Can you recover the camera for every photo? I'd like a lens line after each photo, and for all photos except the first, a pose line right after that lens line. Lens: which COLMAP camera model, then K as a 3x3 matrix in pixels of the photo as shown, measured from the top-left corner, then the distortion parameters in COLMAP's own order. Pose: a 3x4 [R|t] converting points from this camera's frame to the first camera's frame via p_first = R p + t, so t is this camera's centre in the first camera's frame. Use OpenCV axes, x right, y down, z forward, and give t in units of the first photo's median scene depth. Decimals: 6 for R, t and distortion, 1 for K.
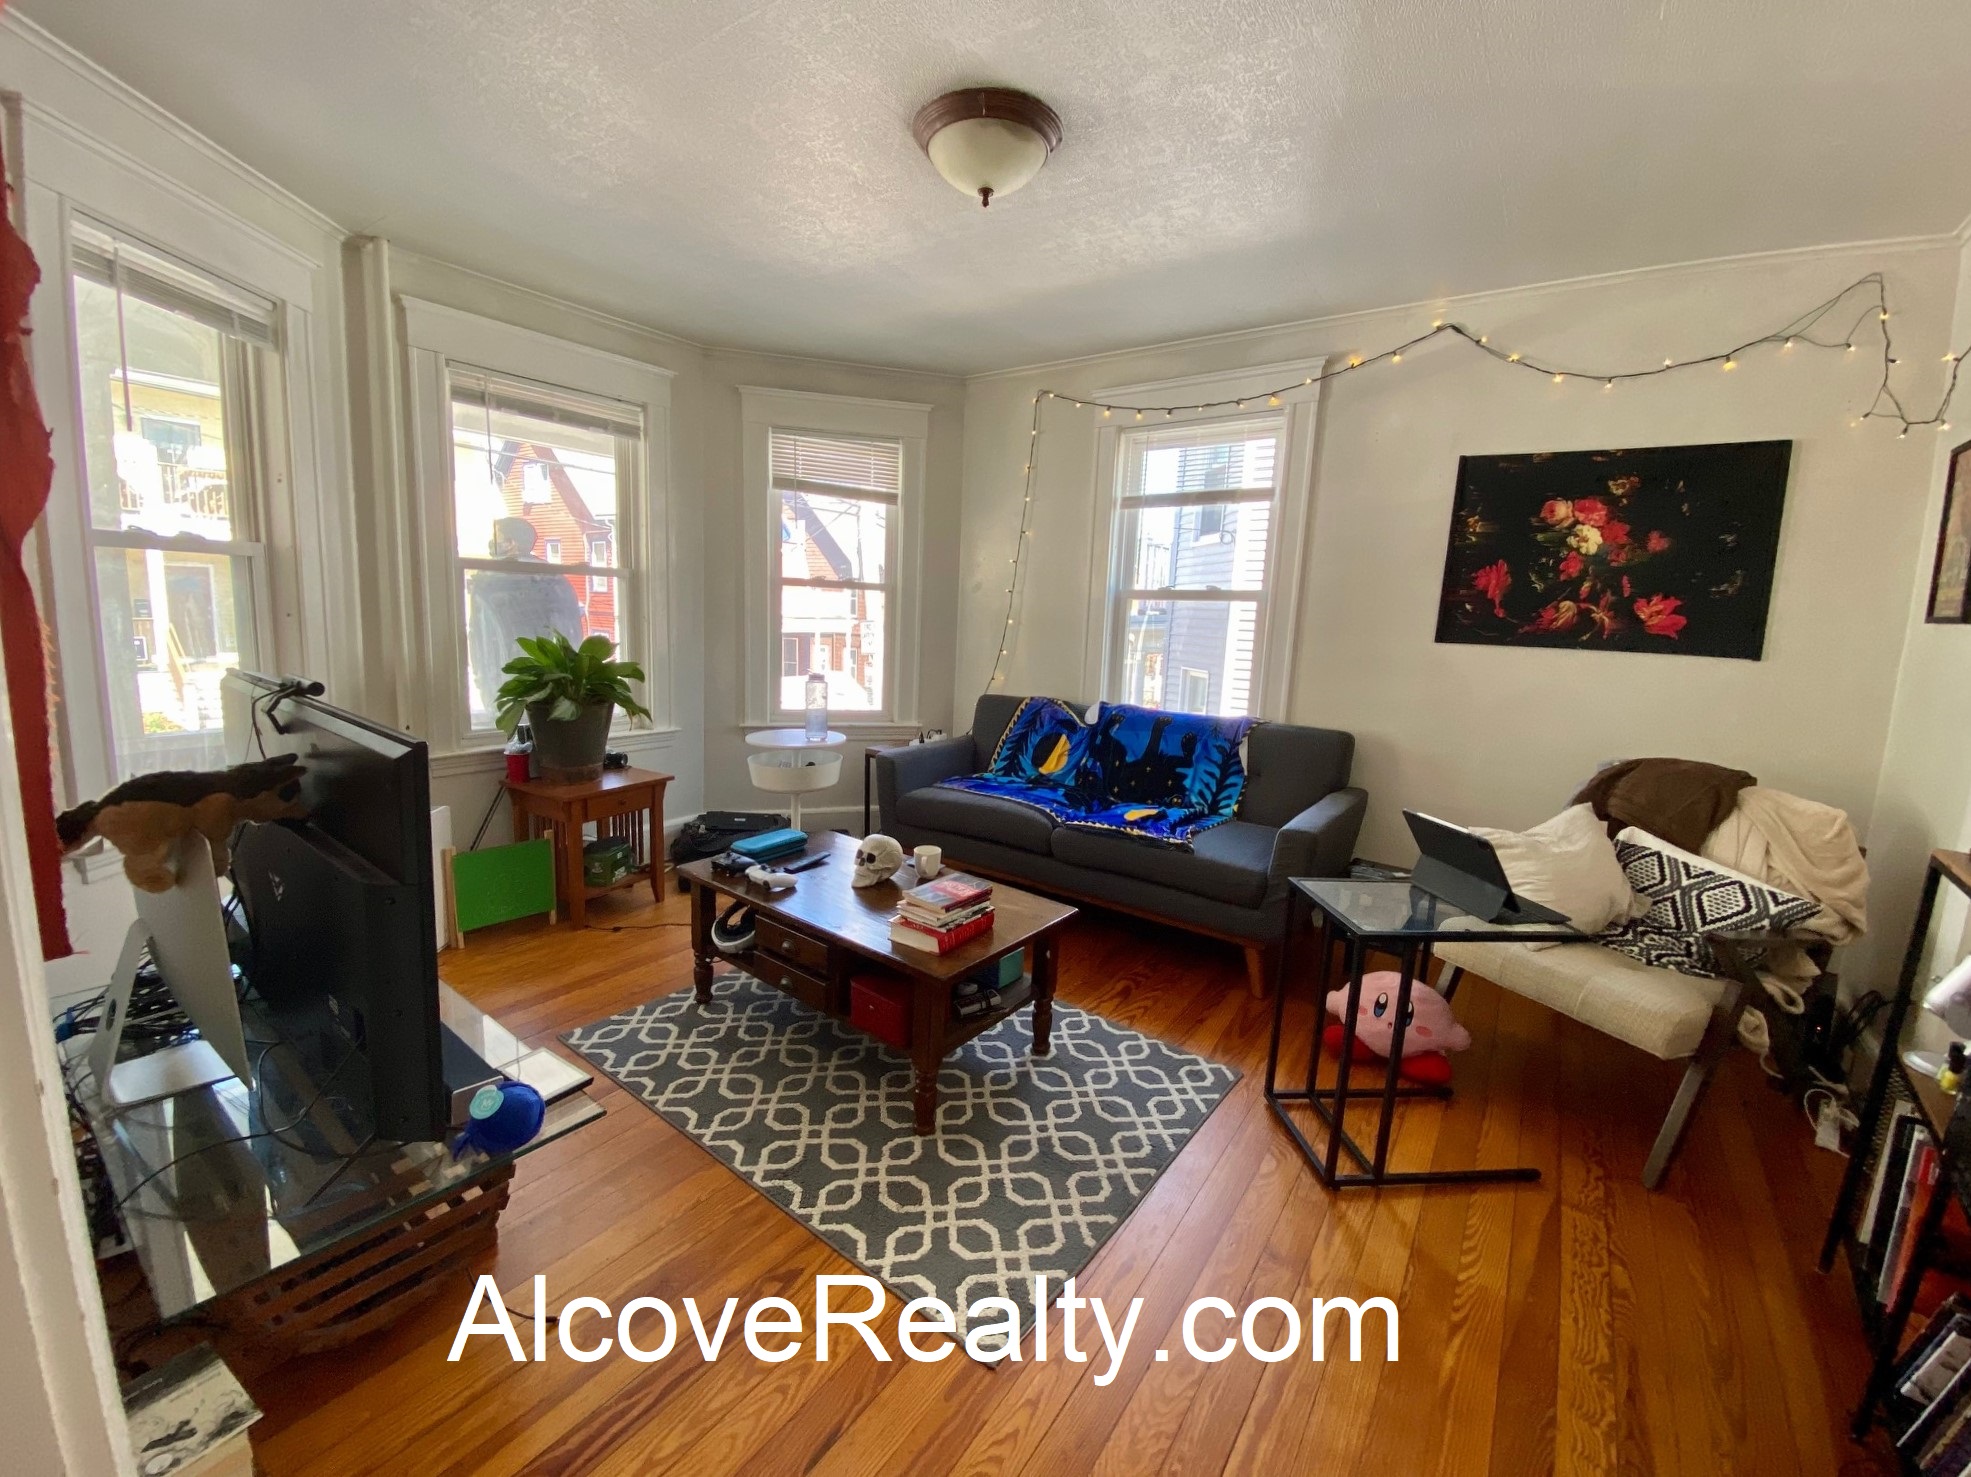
lens RADIAL K [[783.2, 0, 964.8], [0, 783.2, 727.7], [0, 0, 1]] dist [-0.011065, -0.001203]
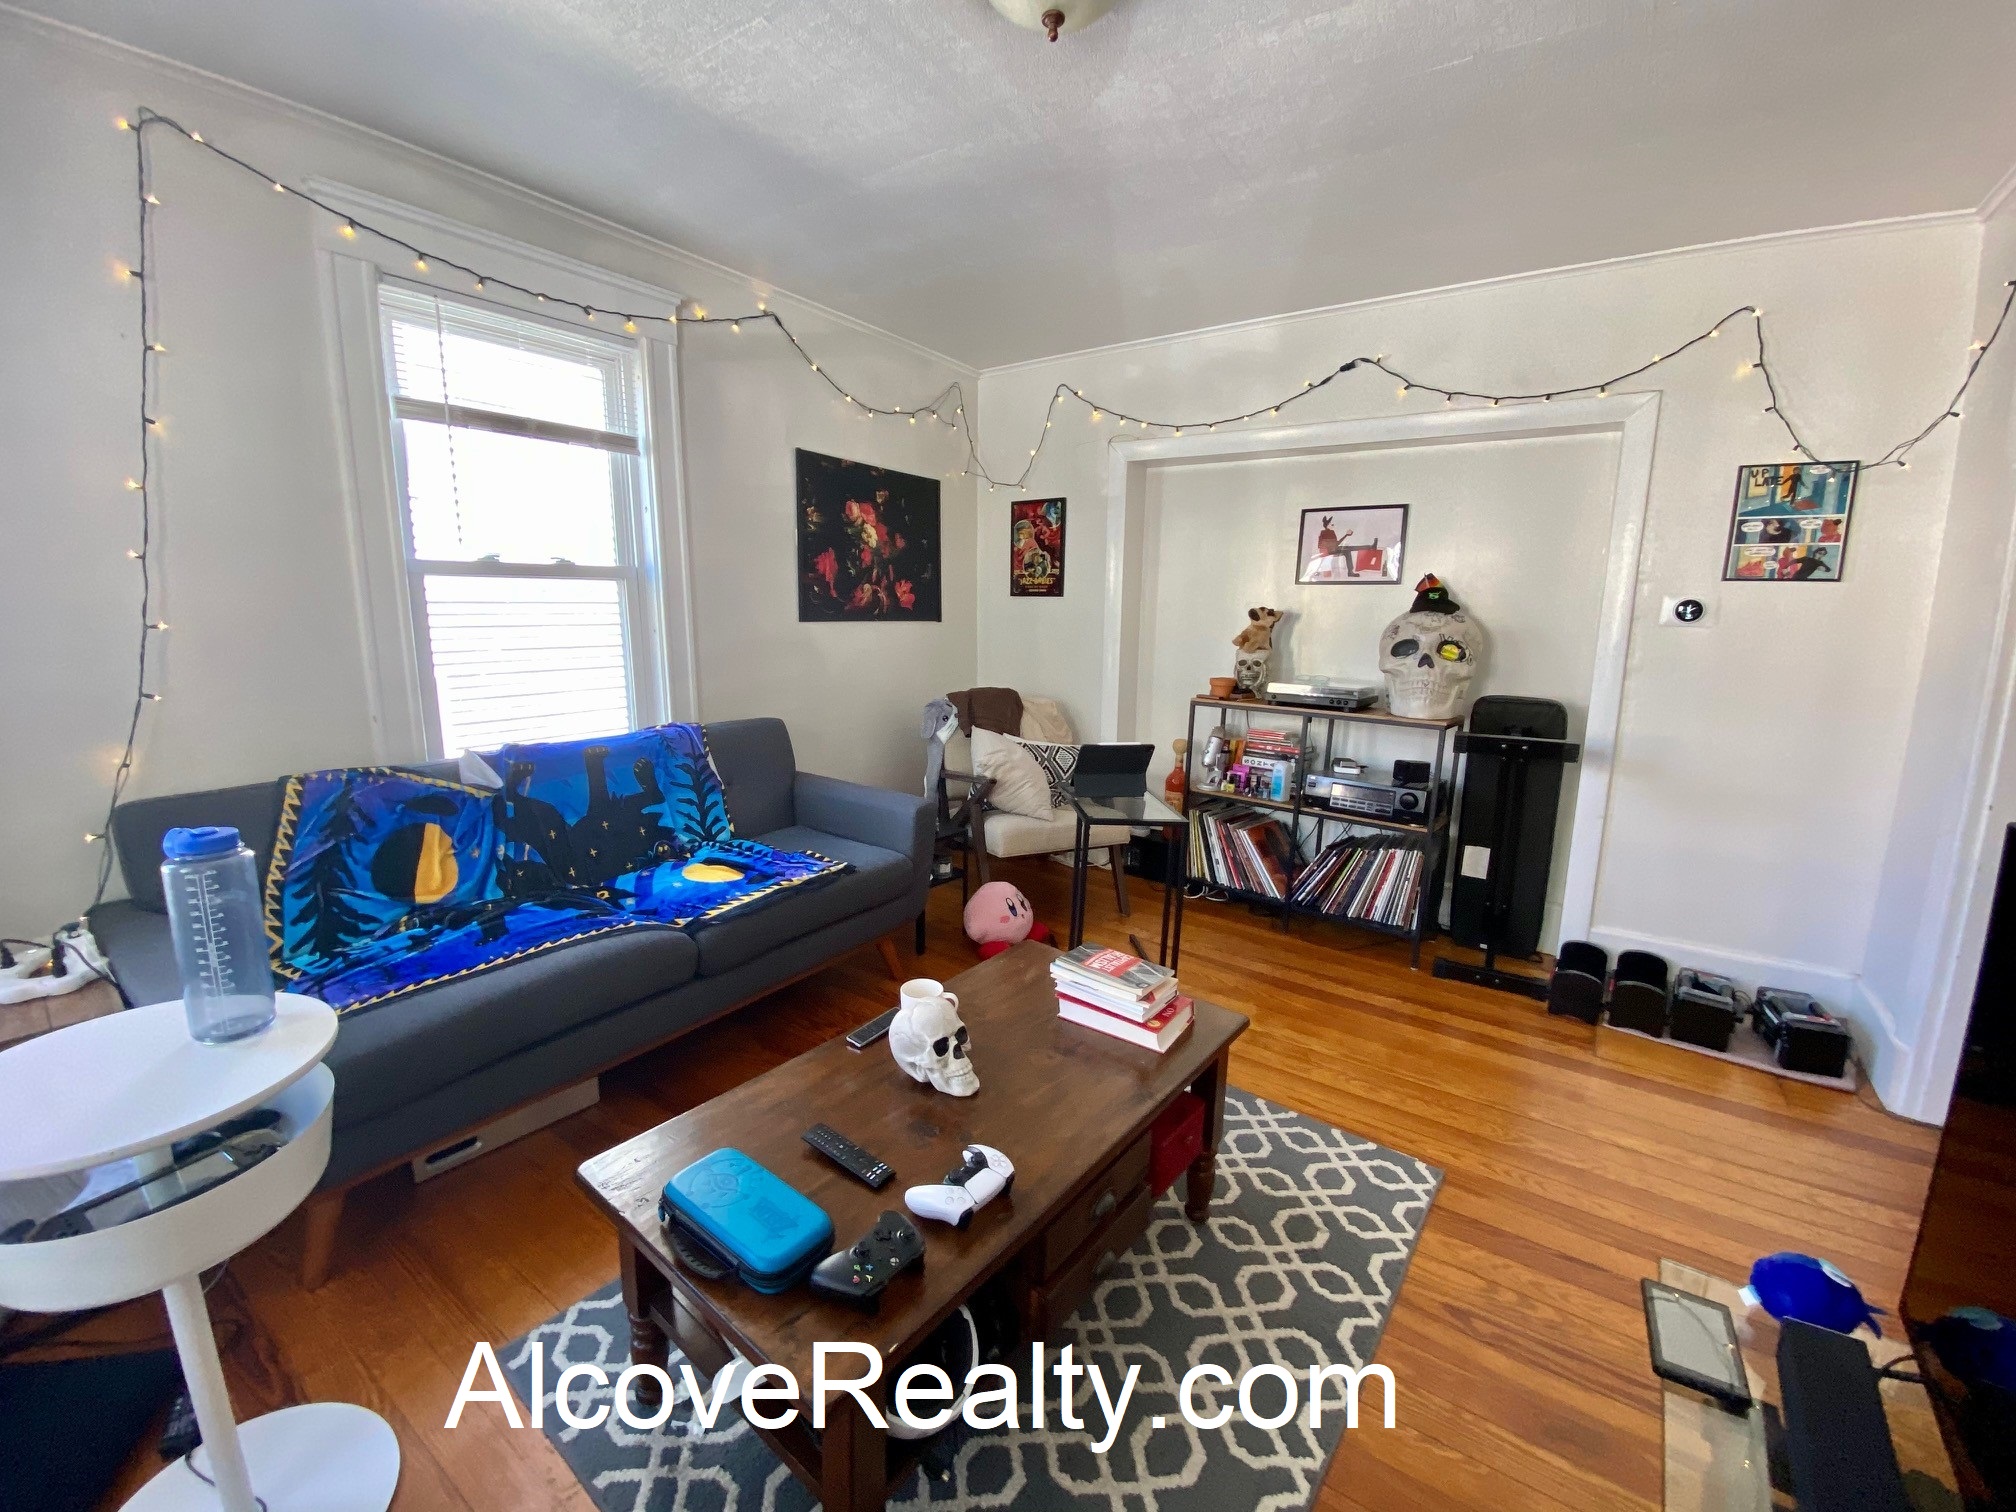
lens RADIAL K [[801.1, 0, 989.9], [0, 801.1, 755.3], [0, 0, 1]] dist [-0.011065, -0.001203]
pose [[0.012084, -0.222206, 0.974925, -0.552424], [0.130571, 0.966998, 0.218781, -0.147373], [-0.991365, 0.124653, 0.040699, 0.759297]]
